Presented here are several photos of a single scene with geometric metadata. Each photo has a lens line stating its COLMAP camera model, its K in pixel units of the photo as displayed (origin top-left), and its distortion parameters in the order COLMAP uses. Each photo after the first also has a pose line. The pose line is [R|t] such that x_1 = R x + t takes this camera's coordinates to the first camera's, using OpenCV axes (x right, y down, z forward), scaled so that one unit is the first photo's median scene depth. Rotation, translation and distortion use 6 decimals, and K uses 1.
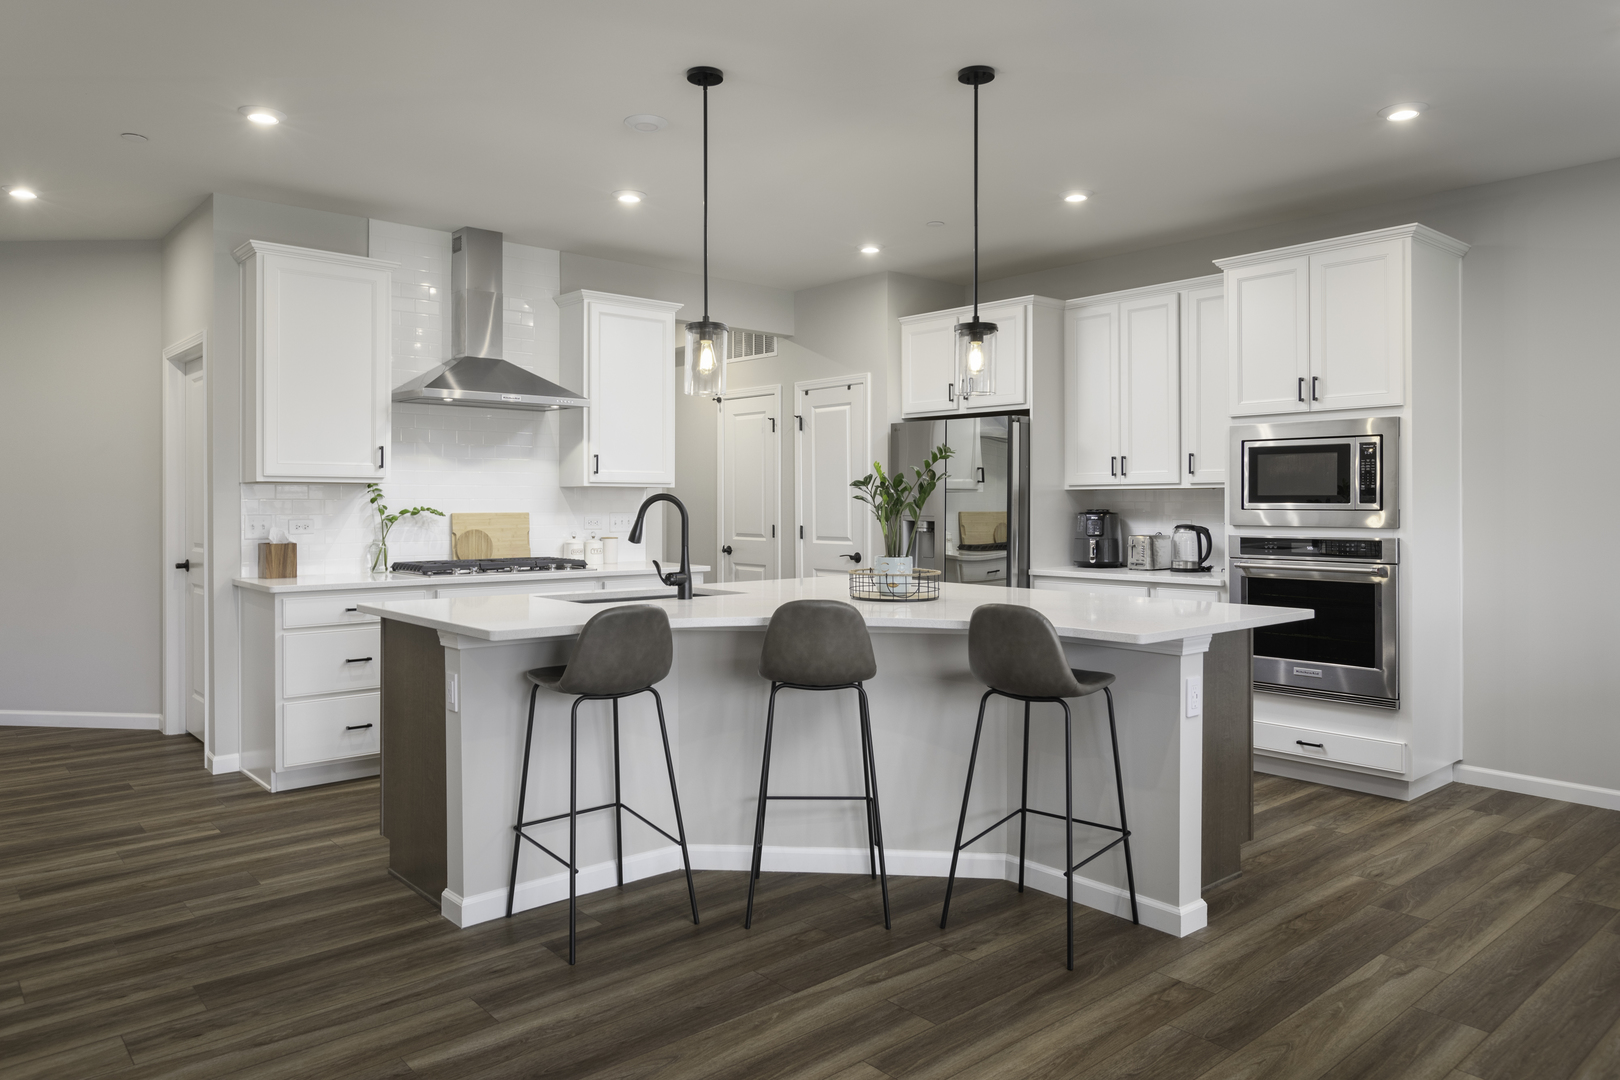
lens RADIAL K [[1090.6, 0, 809.8], [0, 1090.6, 507.1], [0, 0, 1]] dist [0.024352, 0.001505]
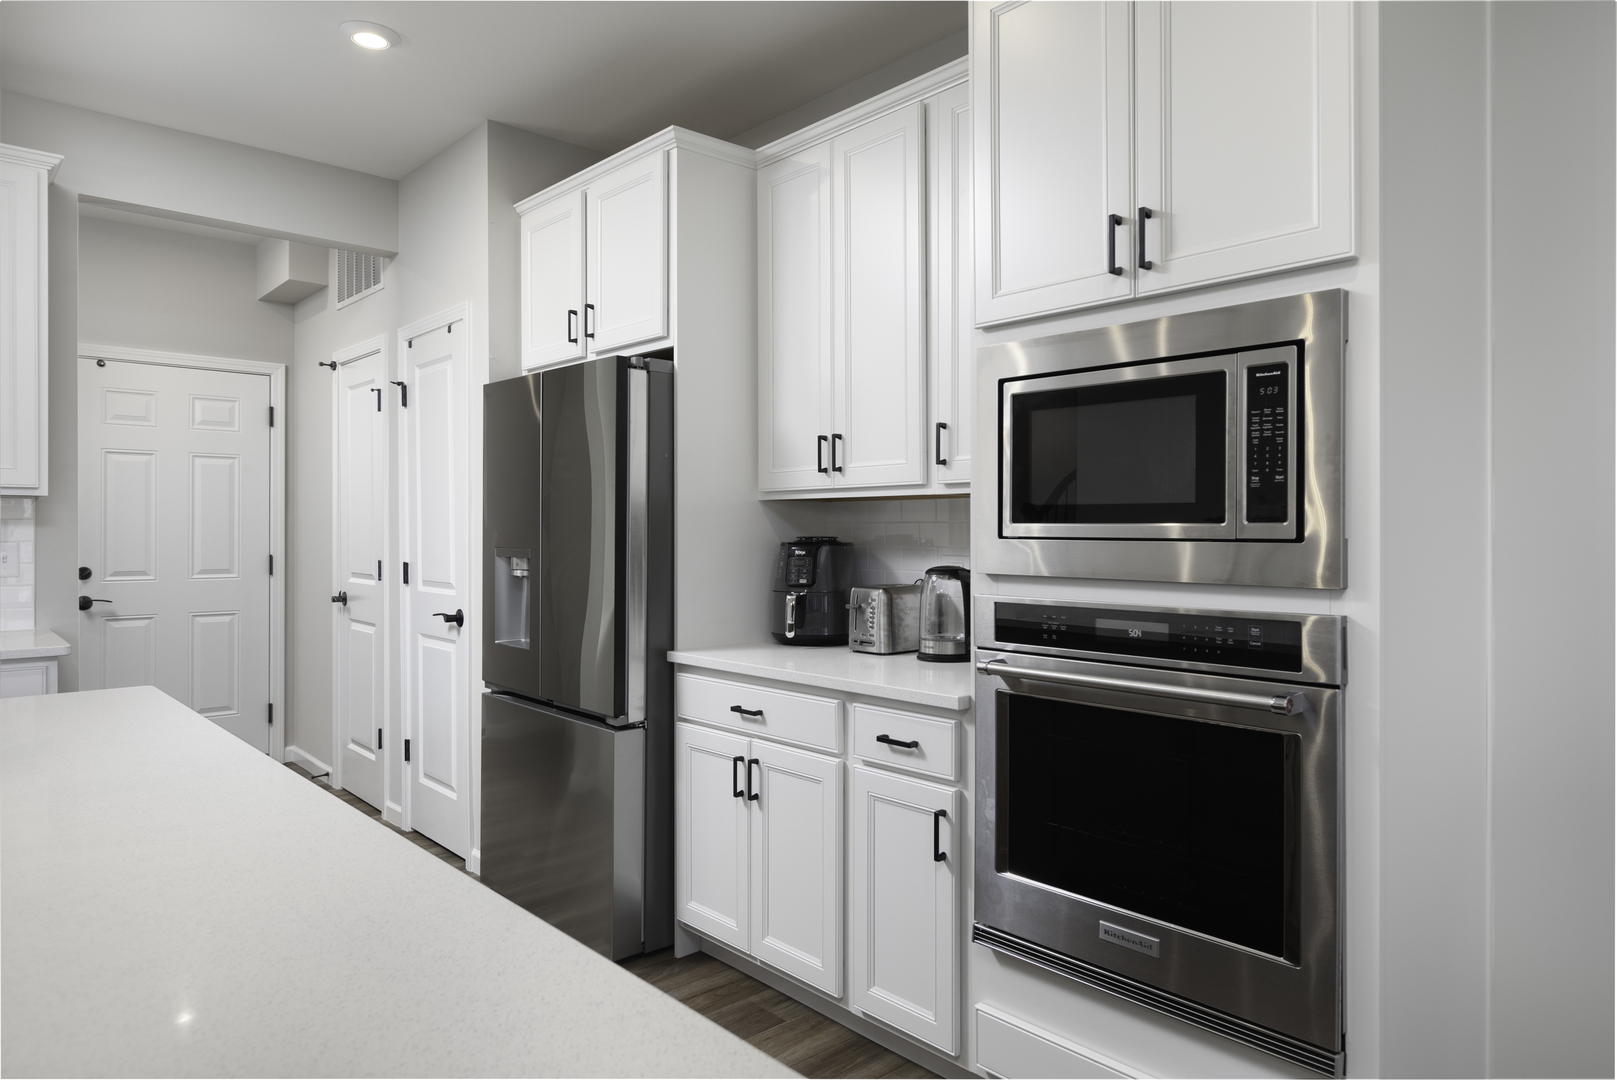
lens RADIAL K [[1016.4, 0, 860.9], [0, 1016.4, 534.5], [0, 0, 1]] dist [0.000753, -0.000248]
pose [[0.999421, -0.000229, 0.034016, 0.334165], [0.000105, 0.999993, 0.003646, -0.000859], [-0.034016, -0.003640, 0.999415, 0.612518]]
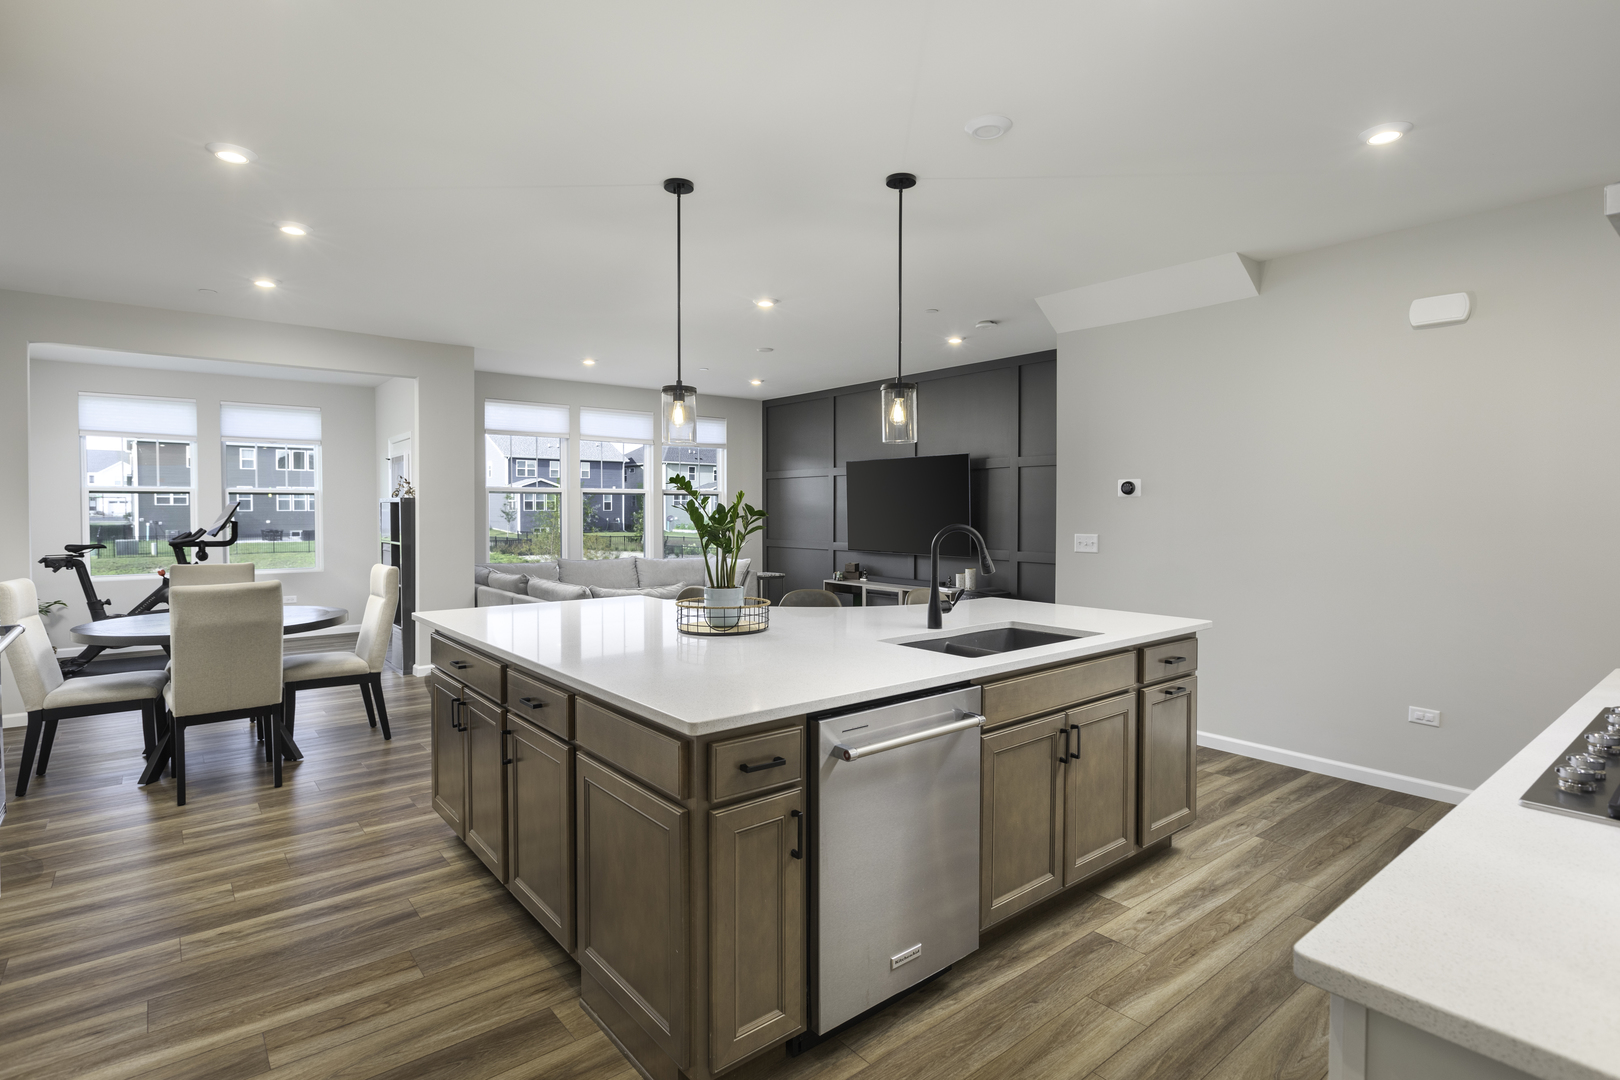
lens RADIAL K [[813.9, 0, 811.2], [0, 813.9, 521.3], [0, 0, 1]] dist [-0.000266, -0.022306]
pose [[-0.999133, -0.005367, 0.041286, -0.024779], [-0.004665, 0.999843, 0.017089, -0.019373], [-0.041371, 0.016882, -0.999001, 1.413541]]
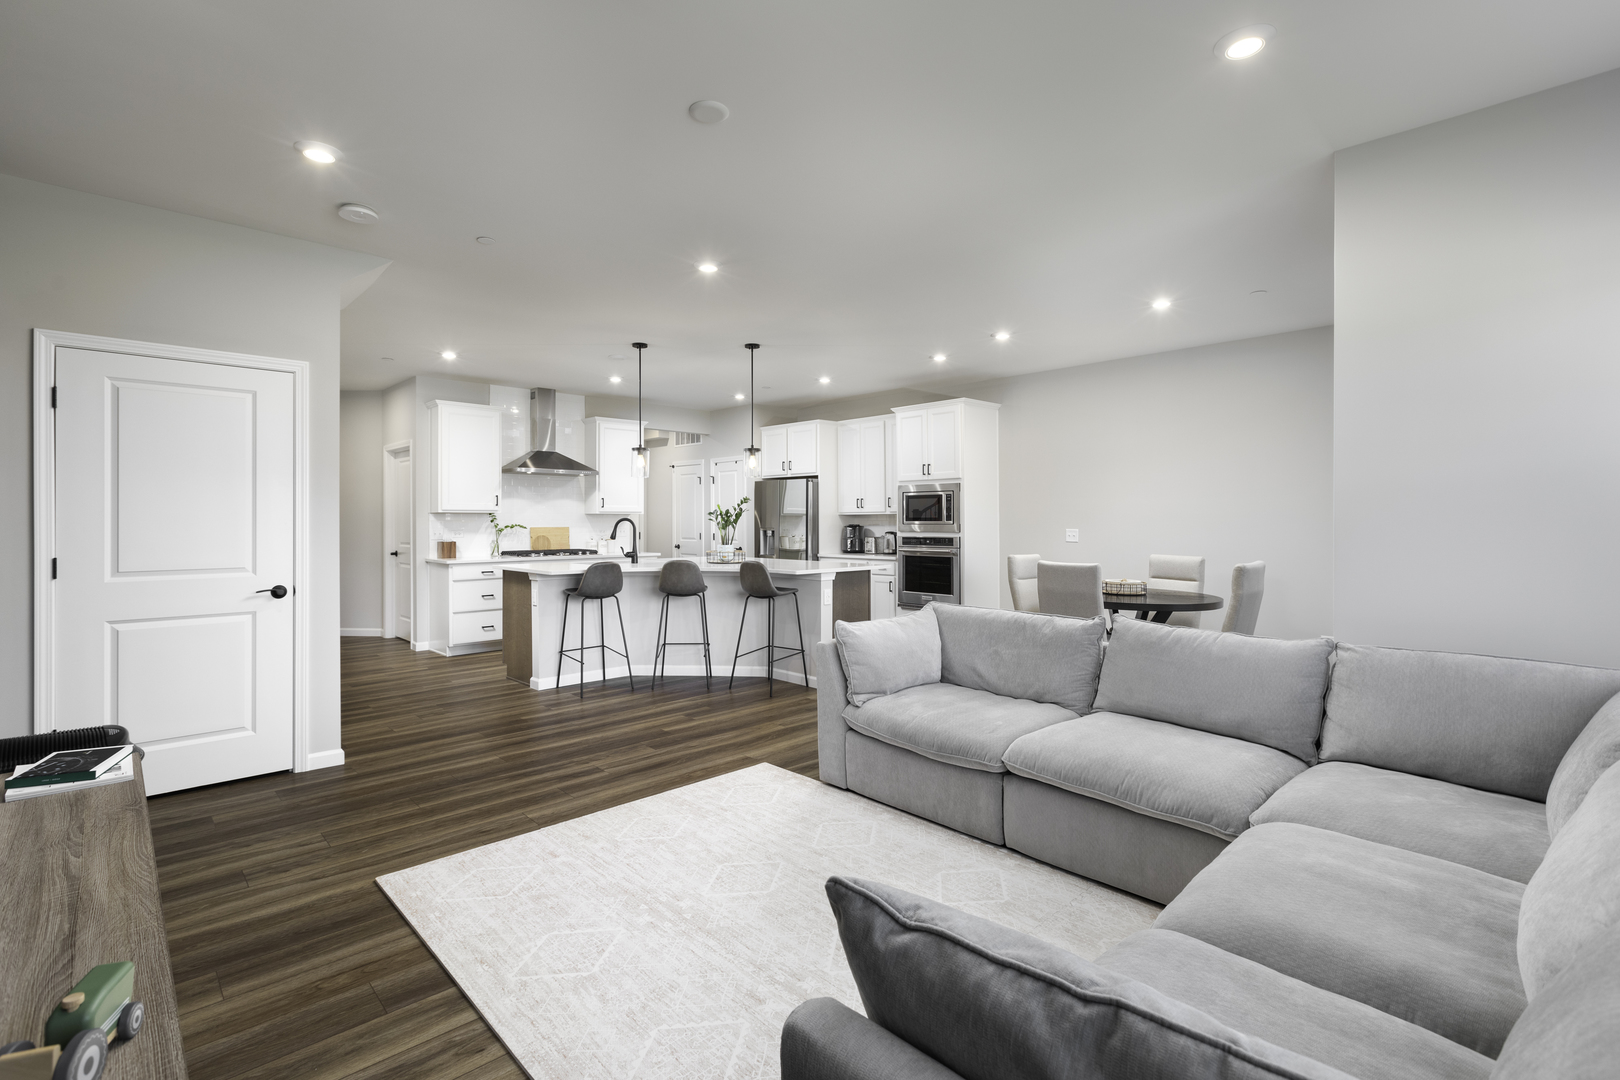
lens RADIAL K [[763.9, 0, 802.8], [0, 763.9, 520.4], [0, 0, 1]] dist [0.035380, -0.000143]
pose [[0.999419, -0.002764, 0.033969, 0.150562], [0.002925, 0.999985, -0.004700, 0.001225], [-0.033956, 0.004796, 0.999412, -0.510880]]
